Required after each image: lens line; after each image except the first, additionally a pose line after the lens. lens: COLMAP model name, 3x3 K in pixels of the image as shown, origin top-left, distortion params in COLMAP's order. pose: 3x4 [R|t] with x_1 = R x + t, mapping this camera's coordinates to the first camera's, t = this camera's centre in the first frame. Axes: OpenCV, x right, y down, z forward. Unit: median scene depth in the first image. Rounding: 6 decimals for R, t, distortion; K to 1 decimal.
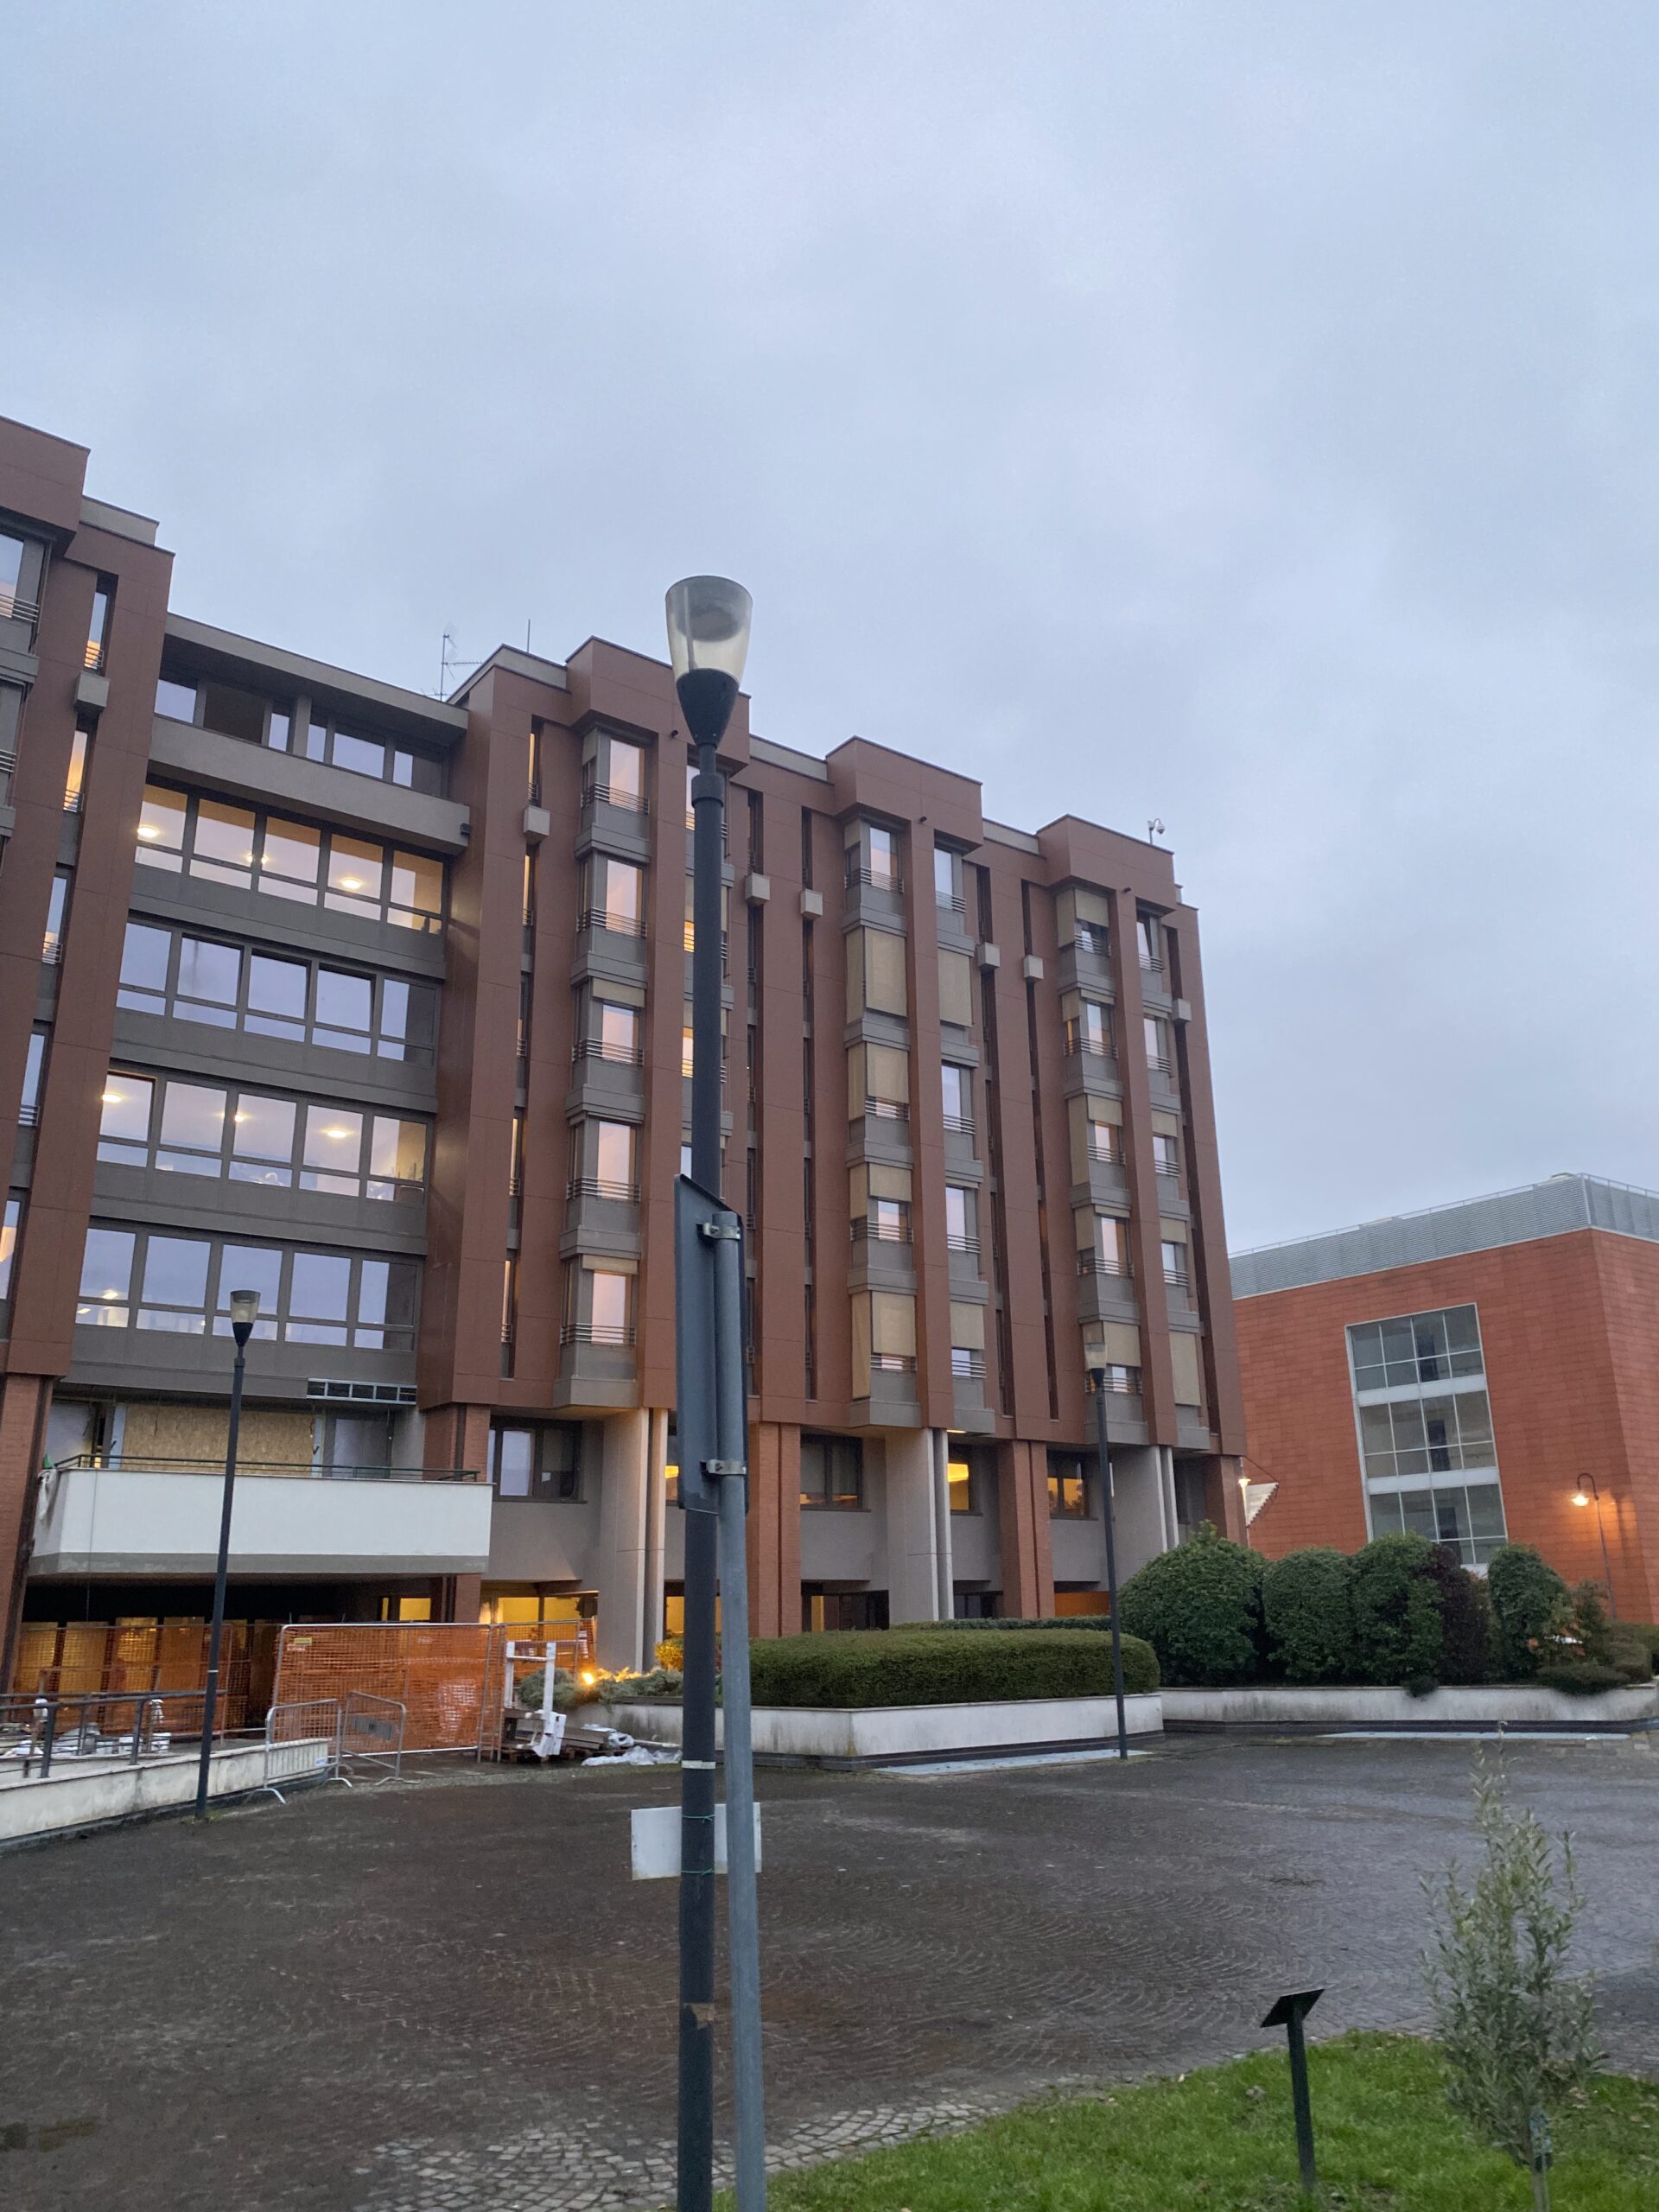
lens RADIAL K [[1668.8, 0, 874.0], [0, 1668.8, 1070.7], [0, 0, 1]] dist [0.033508, -0.002186]
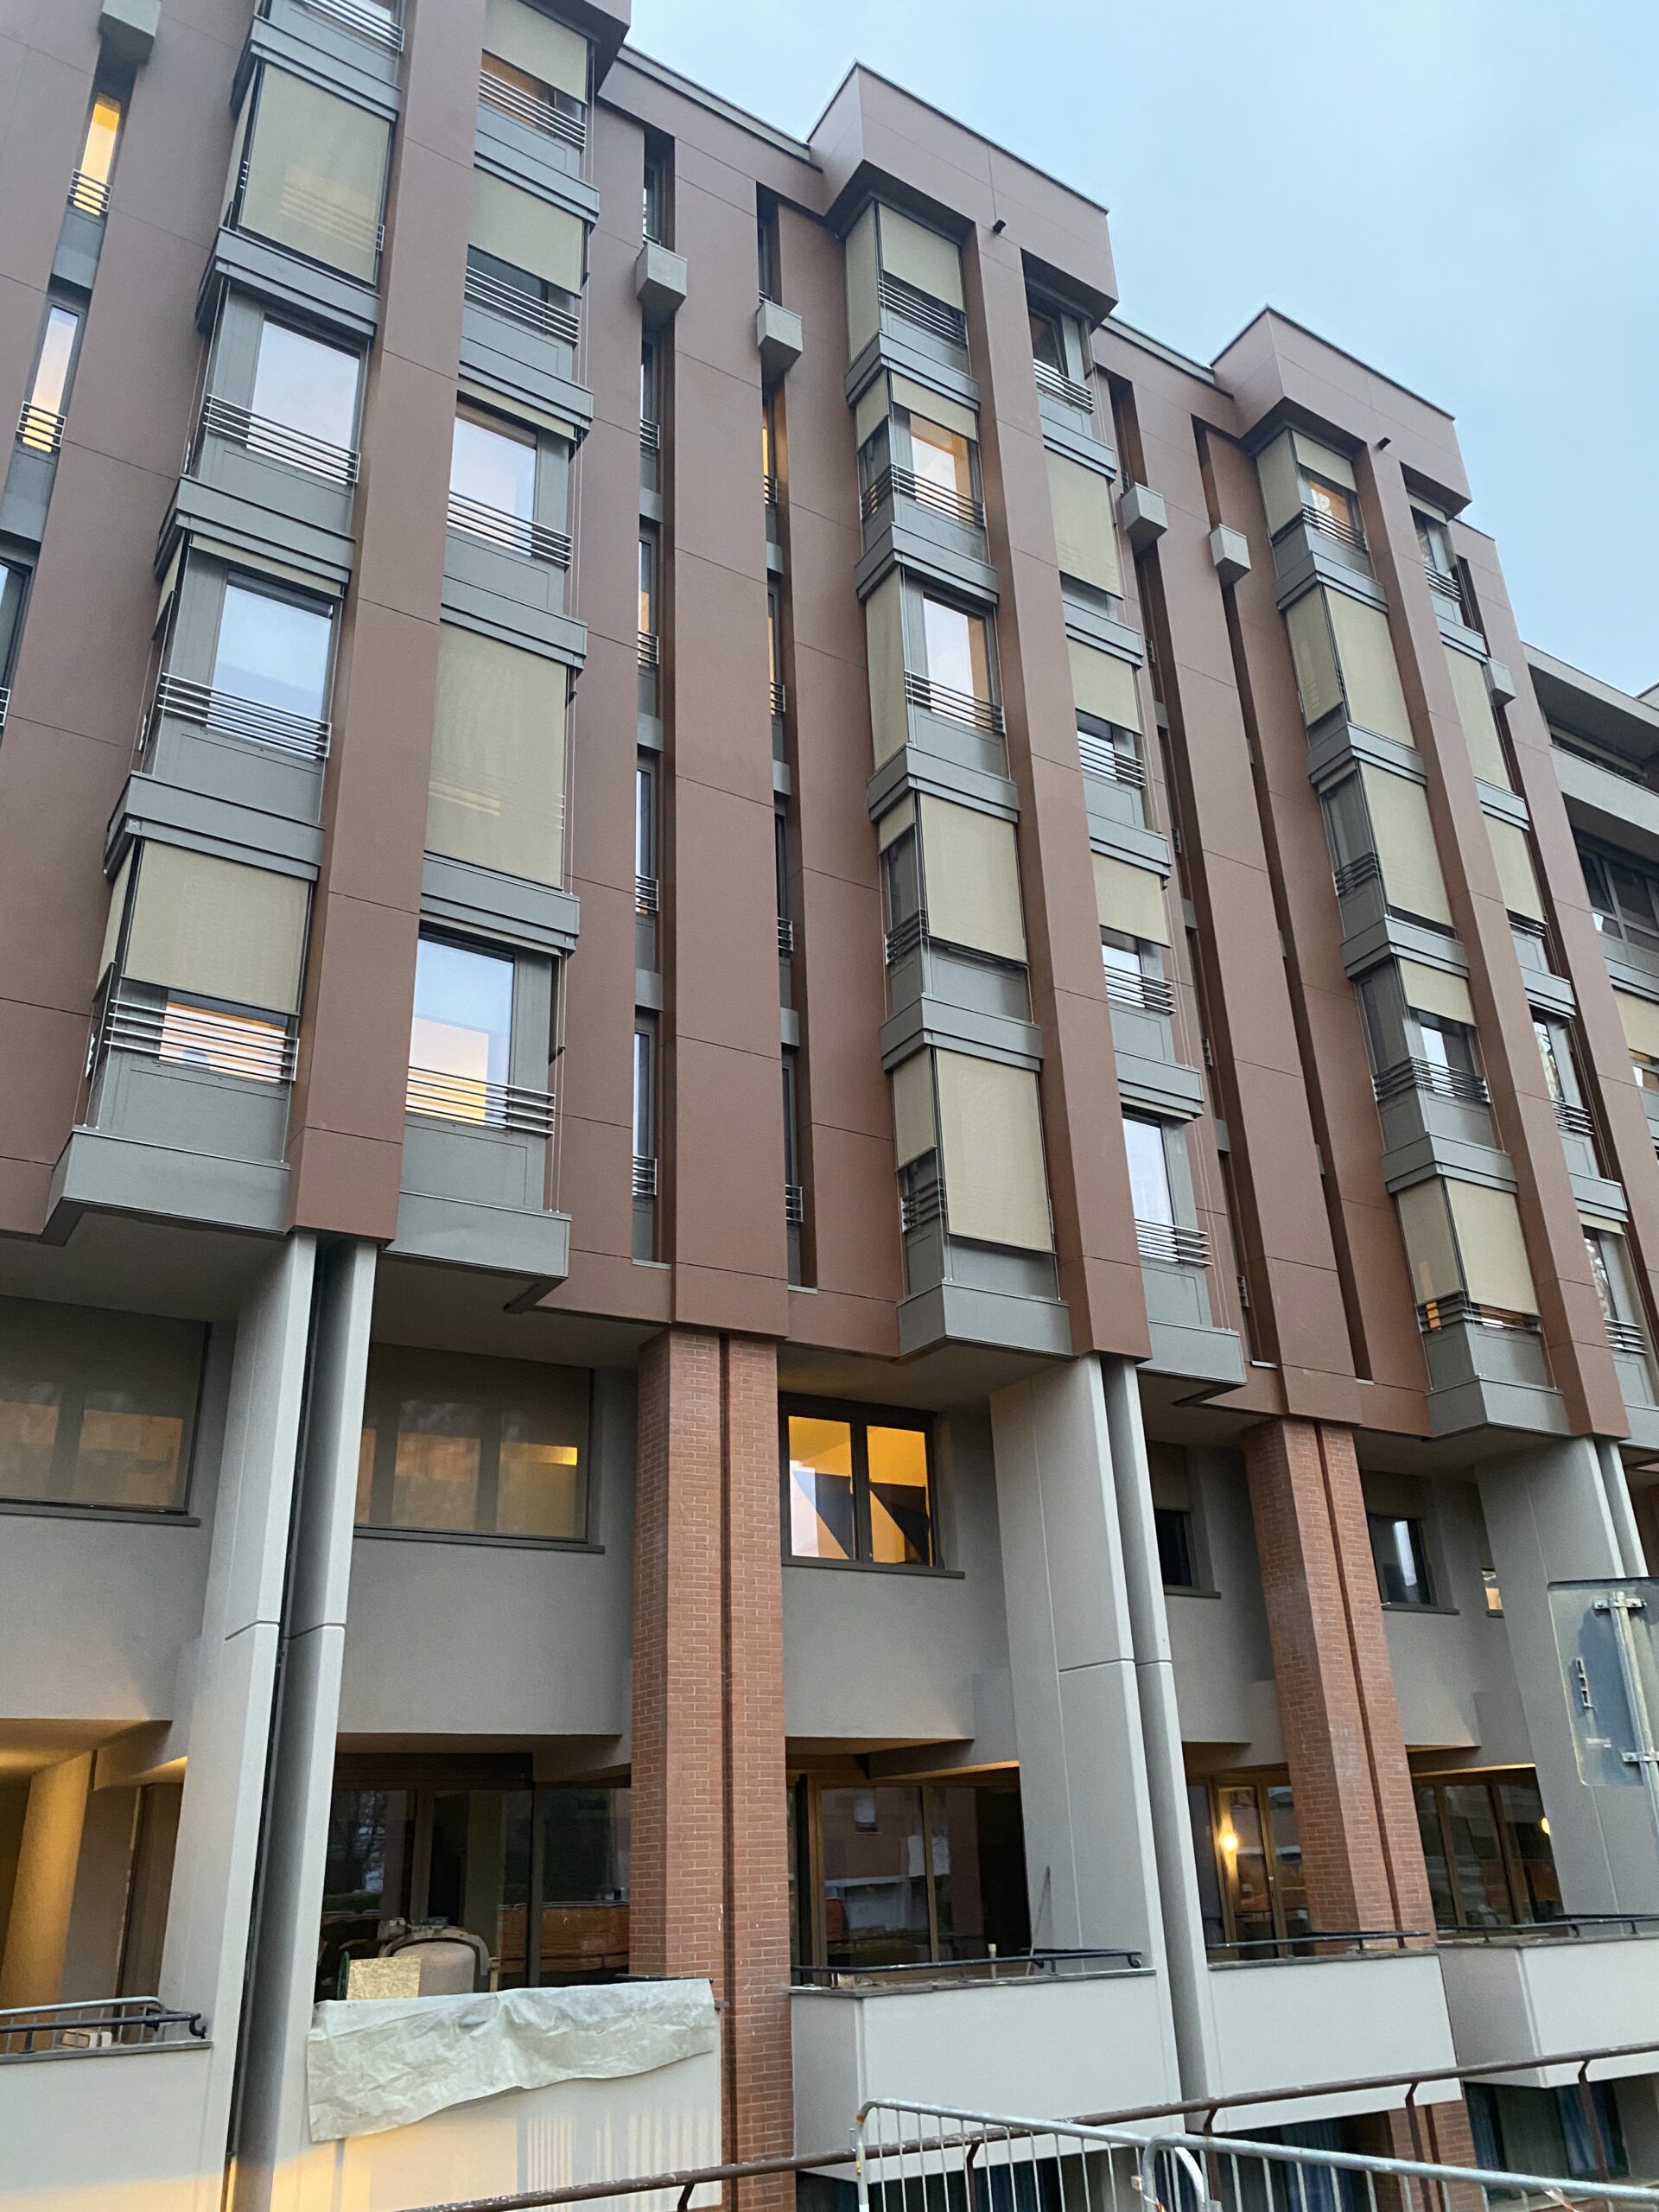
lens RADIAL K [[1668.8, 0, 874.0], [0, 1668.8, 1070.7], [0, 0, 1]] dist [0.033508, -0.002186]
pose [[0.995238, -0.063650, -0.073819, 0.013184], [0.054243, 0.990912, -0.123088, 0.178288], [0.080982, 0.118498, 0.989646, 0.535704]]
